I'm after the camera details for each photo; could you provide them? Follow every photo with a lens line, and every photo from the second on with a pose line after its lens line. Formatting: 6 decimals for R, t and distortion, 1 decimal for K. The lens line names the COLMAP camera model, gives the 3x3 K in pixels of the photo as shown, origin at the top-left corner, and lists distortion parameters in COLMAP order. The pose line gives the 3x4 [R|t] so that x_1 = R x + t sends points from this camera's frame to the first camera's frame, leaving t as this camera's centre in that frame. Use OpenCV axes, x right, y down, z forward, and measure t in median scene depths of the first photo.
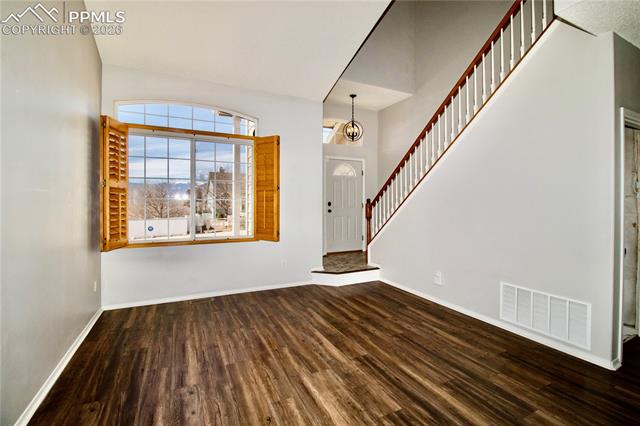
lens RADIAL K [[289.2, 0, 321.0], [0, 289.2, 199.4], [0, 0, 1]] dist [-0.005989, -0.002509]
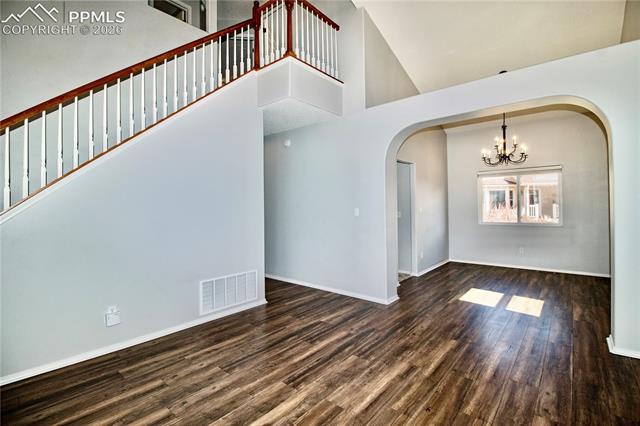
lens RADIAL K [[289.2, 0, 336.8], [0, 289.2, 203.9], [0, 0, 1]] dist [-0.005989, -0.002509]
pose [[-0.413968, 0.009771, 0.910239, -0.679245], [-0.001543, 0.999933, -0.011435, 0.009707], [-0.910290, -0.006138, -0.413925, 1.168455]]
